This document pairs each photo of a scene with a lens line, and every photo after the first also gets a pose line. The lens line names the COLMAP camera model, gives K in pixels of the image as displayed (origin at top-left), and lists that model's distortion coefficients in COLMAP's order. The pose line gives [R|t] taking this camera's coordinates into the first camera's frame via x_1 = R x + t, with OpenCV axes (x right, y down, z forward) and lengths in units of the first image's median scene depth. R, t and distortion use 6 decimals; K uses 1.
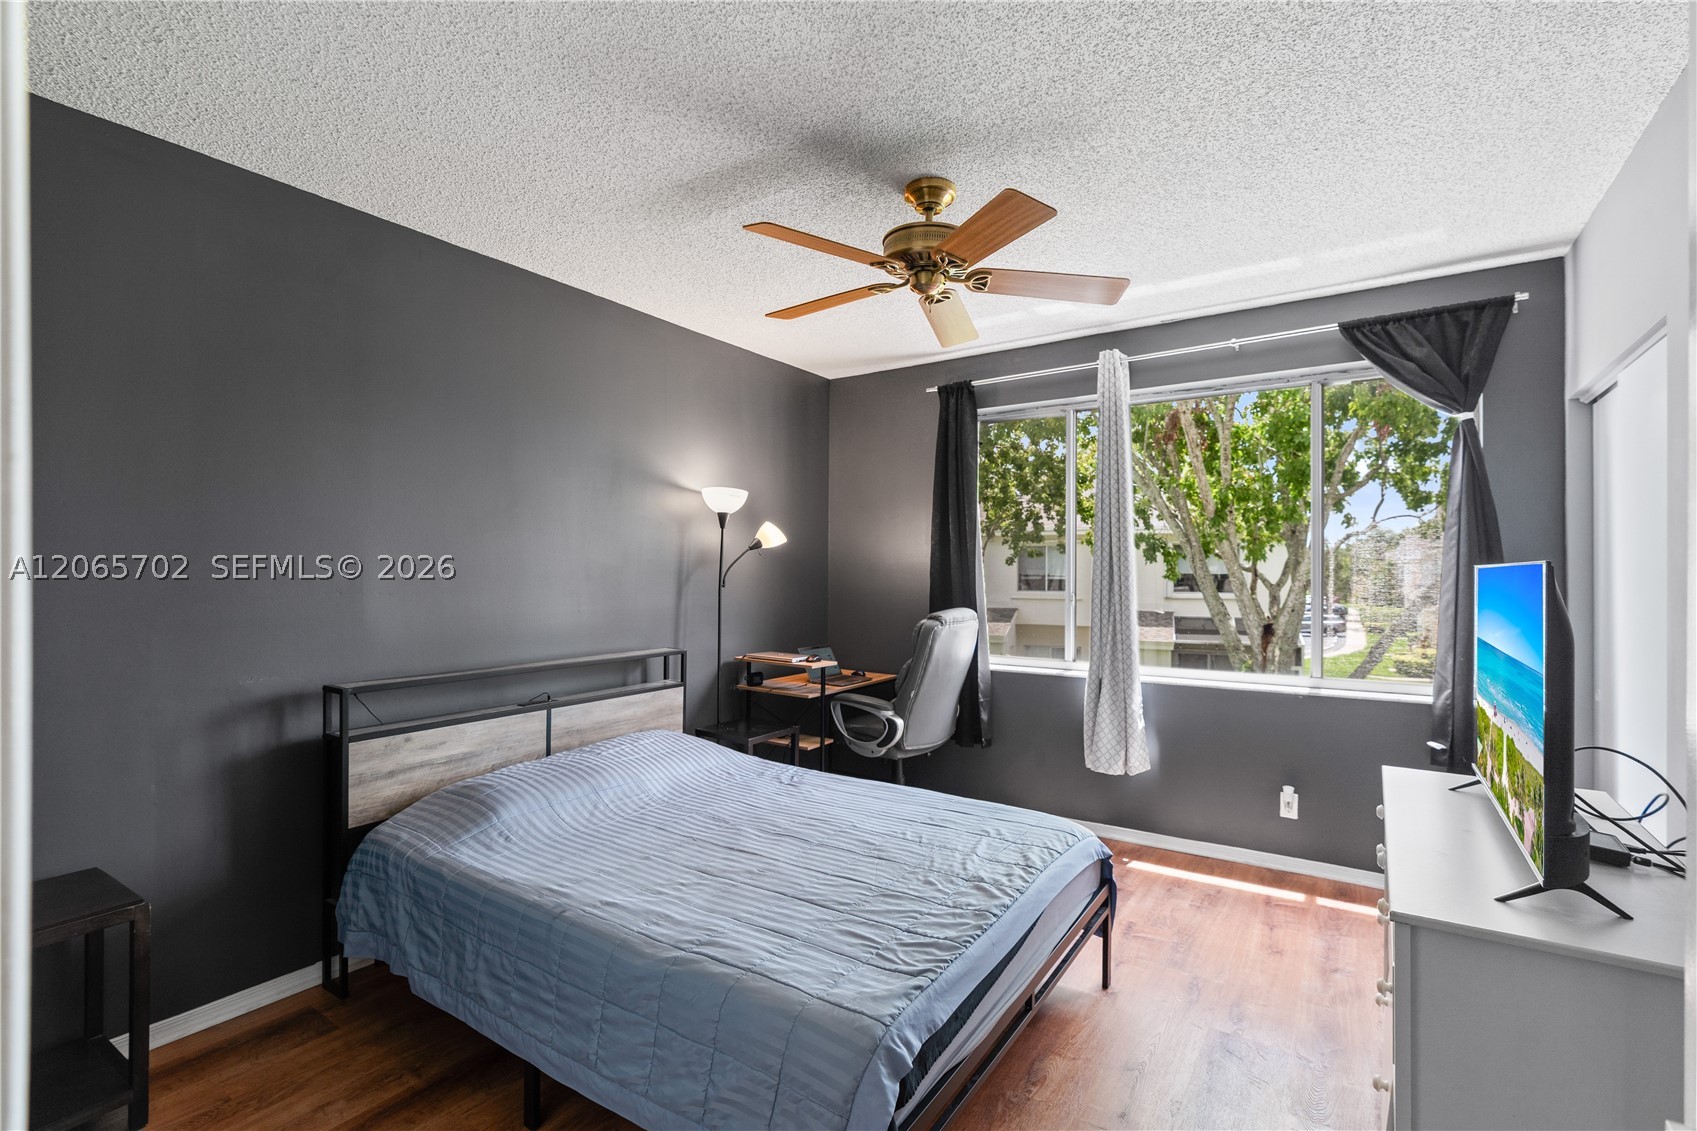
lens RADIAL K [[764.7, 0, 849.8], [0, 764.7, 567.3], [0, 0, 1]] dist [-0.010009, 0.002076]
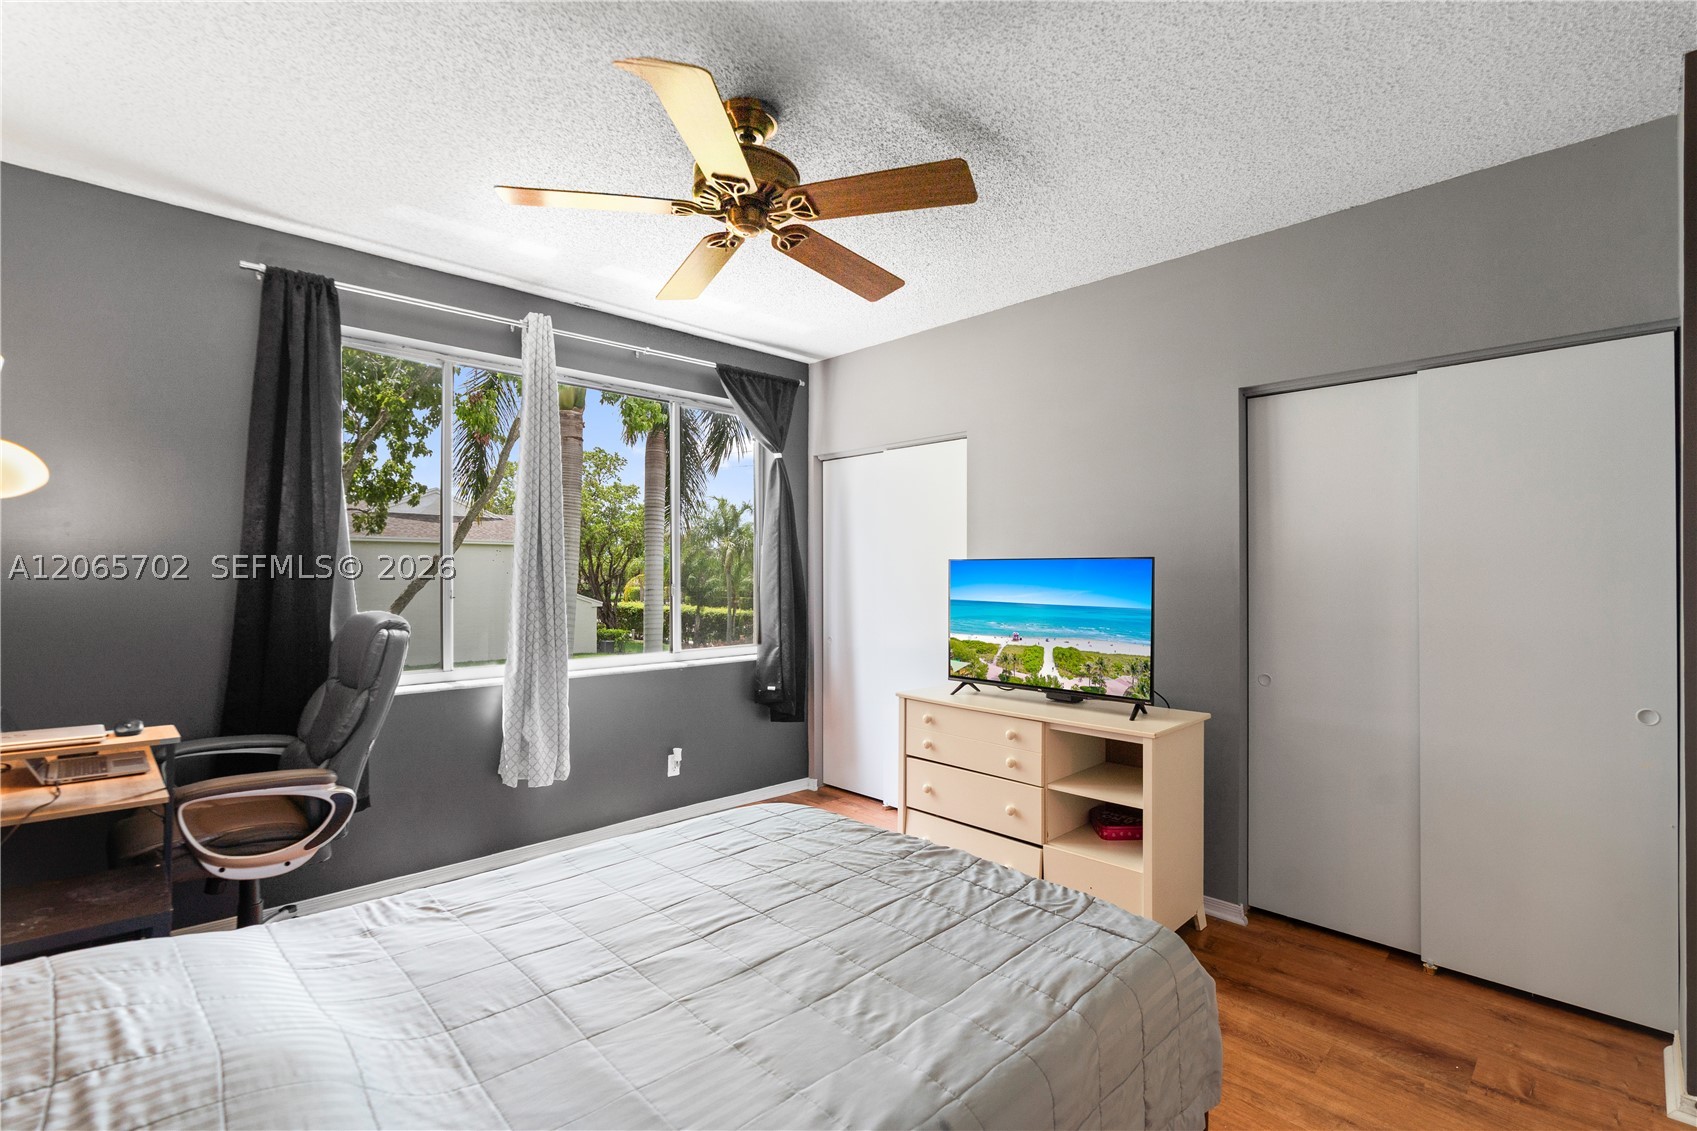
lens RADIAL K [[764.7, 0, 847.8], [0, 764.7, 578.5], [0, 0, 1]] dist [-0.010009, 0.002076]
pose [[0.206889, -0.010838, 0.978304, -0.609105], [-0.008596, 0.999880, 0.012895, 0.013377], [-0.978327, -0.011077, 0.206771, 0.605686]]
